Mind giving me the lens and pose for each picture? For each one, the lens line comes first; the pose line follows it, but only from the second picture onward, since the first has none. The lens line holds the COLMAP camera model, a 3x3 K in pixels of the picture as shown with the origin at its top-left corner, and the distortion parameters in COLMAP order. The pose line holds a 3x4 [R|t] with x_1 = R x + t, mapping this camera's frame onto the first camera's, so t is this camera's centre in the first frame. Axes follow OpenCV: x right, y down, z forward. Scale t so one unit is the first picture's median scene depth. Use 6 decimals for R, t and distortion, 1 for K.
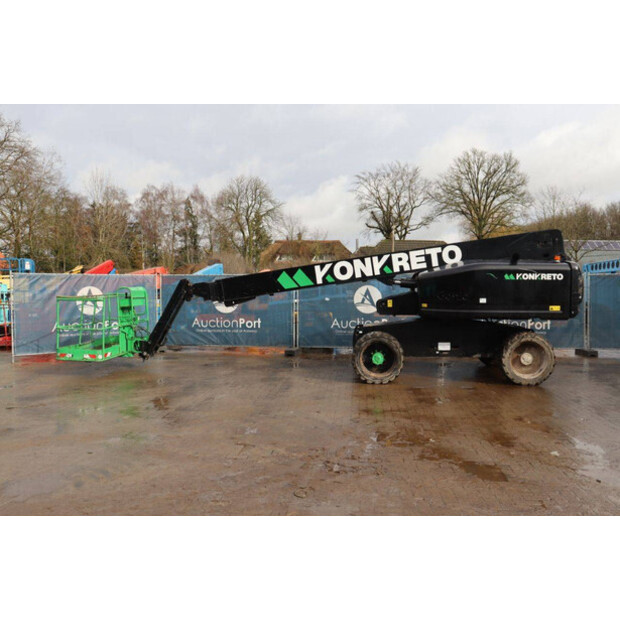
lens RADIAL K [[552.7, 0, 313.2], [0, 552.7, 311.6], [0, 0, 1]] dist [-0.116821, 0.022565]
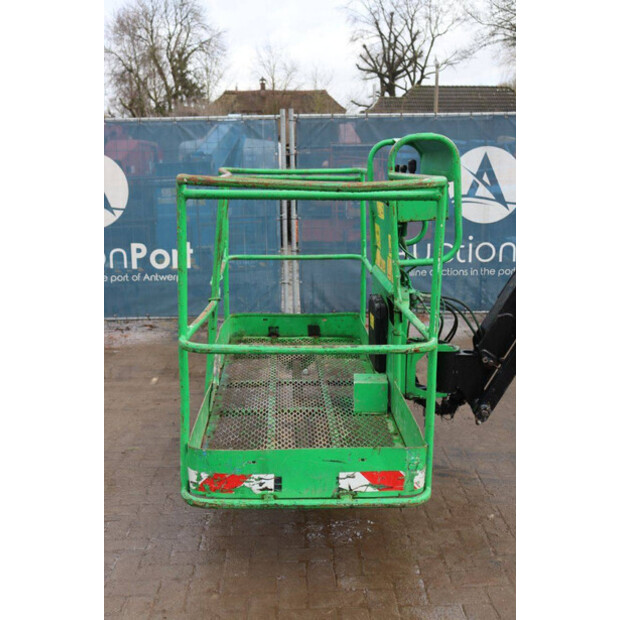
lens RADIAL K [[742.2, 0, 310.1], [0, 742.2, 312.3], [0, 0, 1]] dist [0.017805, 0.000000]
pose [[0.992824, -0.040197, 0.112631, -0.351110], [0.023111, 0.988555, 0.149083, -0.015914], [-0.117334, -0.145410, 0.982389, 0.561166]]
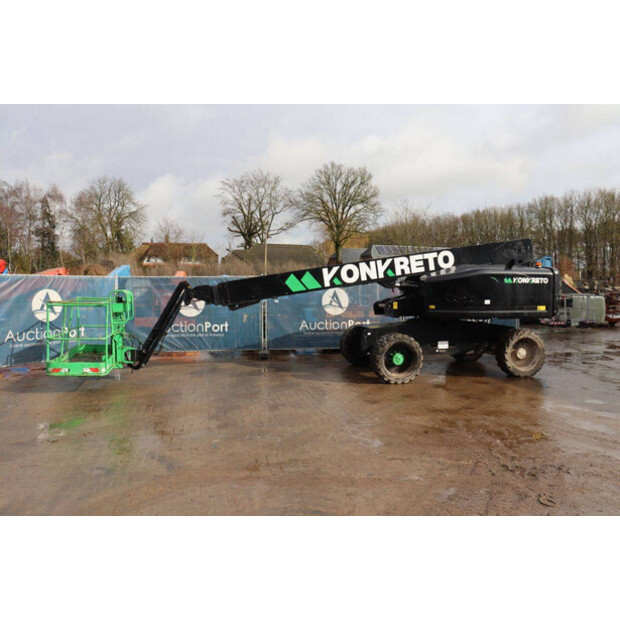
lens RADIAL K [[519.5, 0, 309.4], [0, 519.5, 306.3], [0, 0, 1]] dist [-0.126220, 0.060511]
pose [[0.955975, -0.011366, 0.293227, -0.238656], [0.013988, 0.999879, -0.006844, -0.006964], [-0.293114, 0.010645, 0.956018, 0.088918]]
